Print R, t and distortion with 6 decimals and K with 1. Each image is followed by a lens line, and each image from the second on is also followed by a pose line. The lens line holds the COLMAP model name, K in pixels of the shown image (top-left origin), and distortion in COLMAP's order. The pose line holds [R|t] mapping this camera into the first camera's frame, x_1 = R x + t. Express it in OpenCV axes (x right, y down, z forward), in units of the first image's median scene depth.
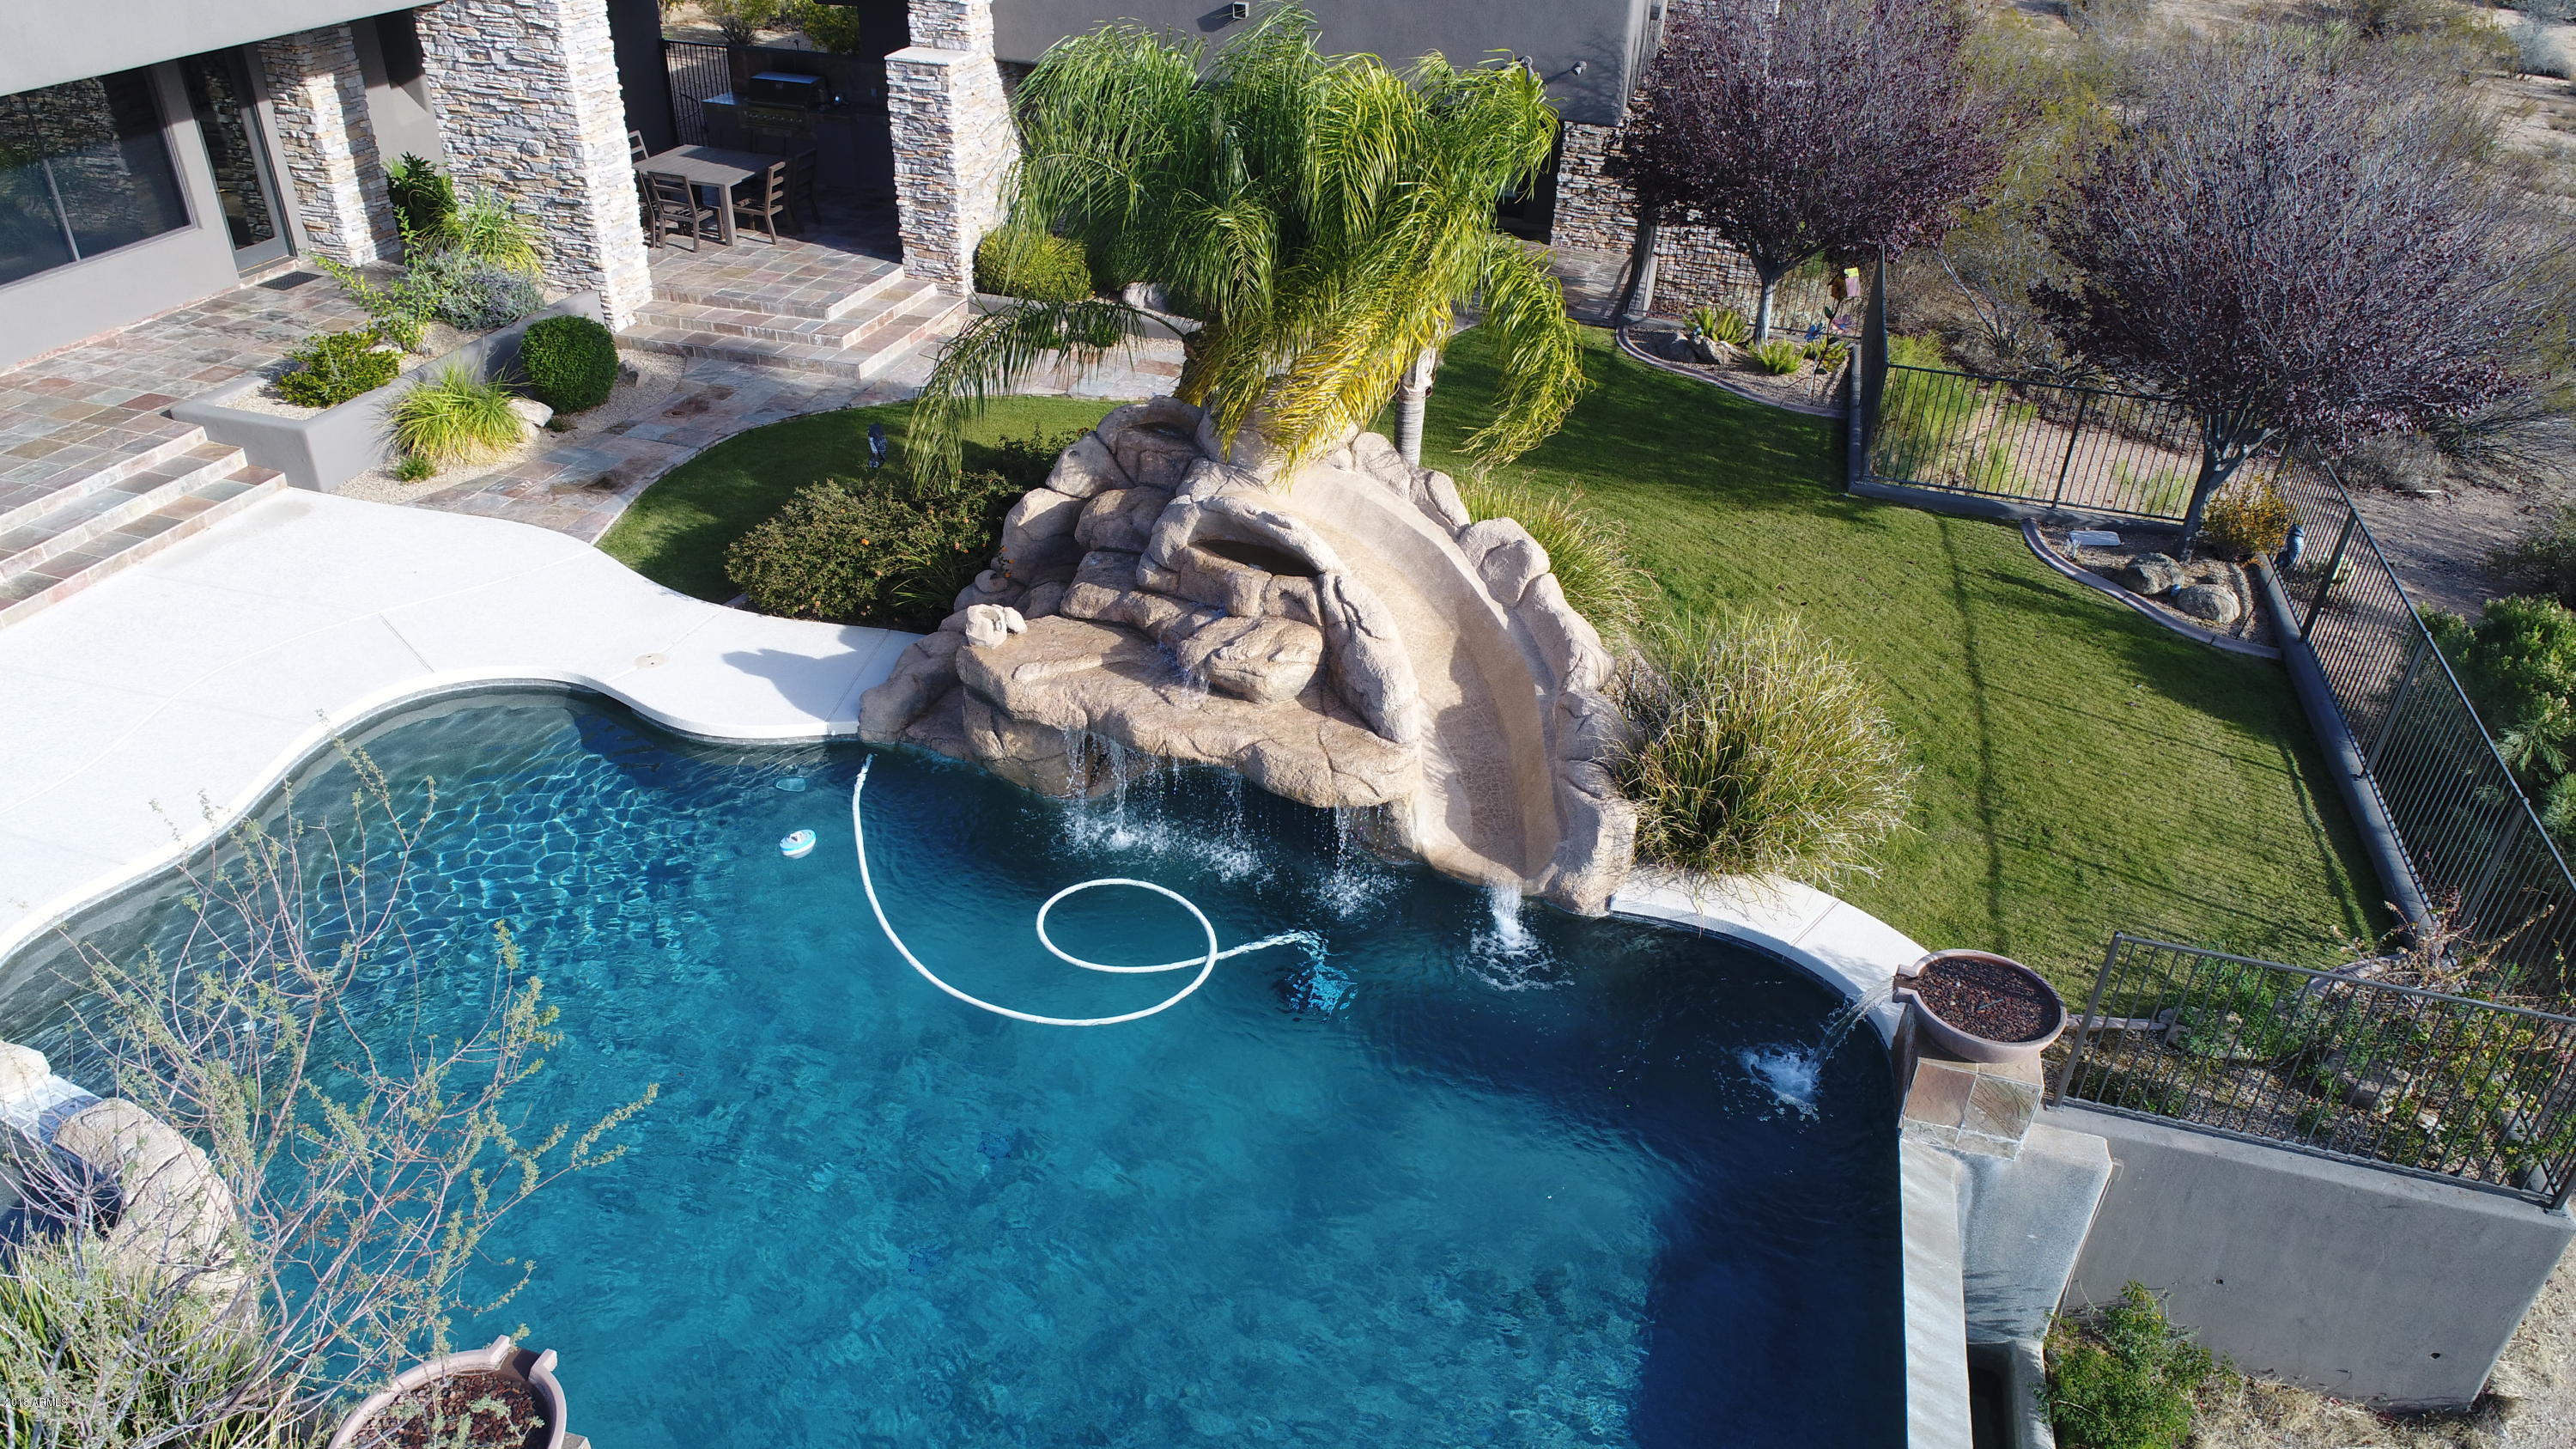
lens RADIAL K [[1733.1, 0, 1288.0], [0, 1733.1, 724.5], [0, 0, 1]] dist [-0.009294, 0.003469]
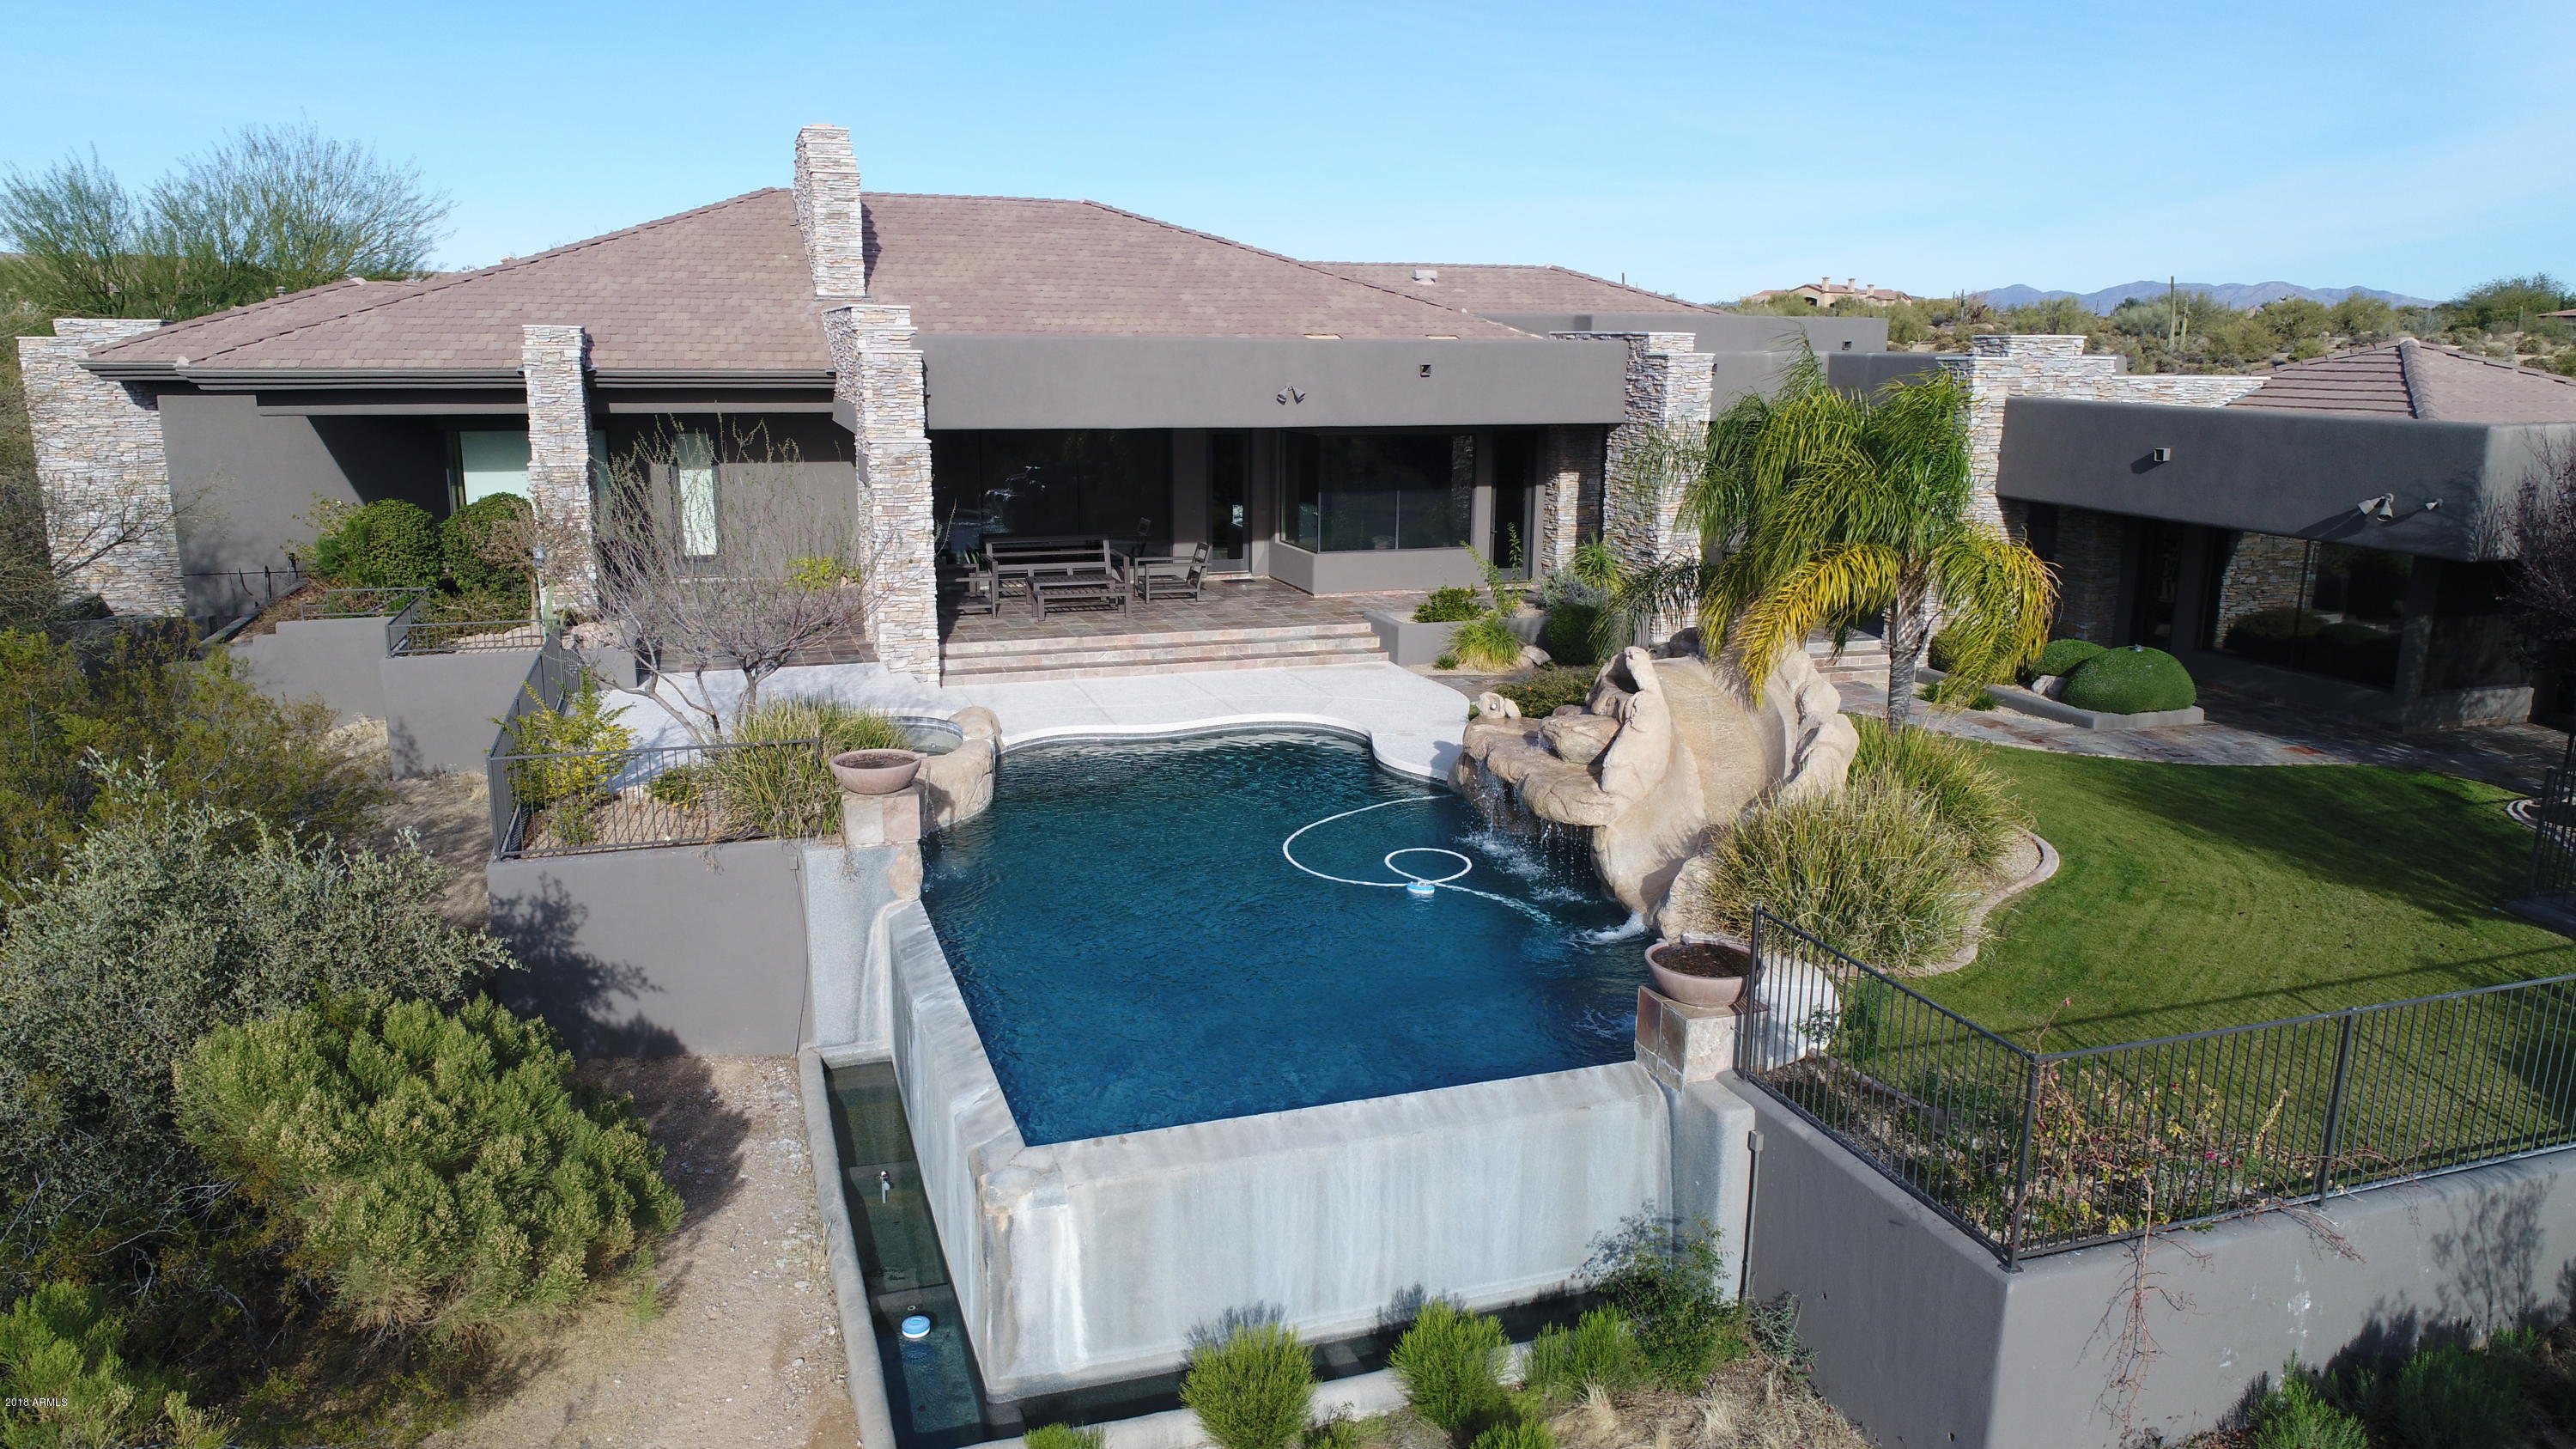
lens RADIAL K [[1733.1, 0, 1288.0], [0, 1733.1, 724.5], [0, 0, 1]] dist [-0.009294, 0.003469]
pose [[0.571164, 0.151270, -0.806777, 0.871426], [-0.419332, 0.898712, -0.128361, 0.208717], [0.705643, 0.411623, 0.576744, -0.016345]]
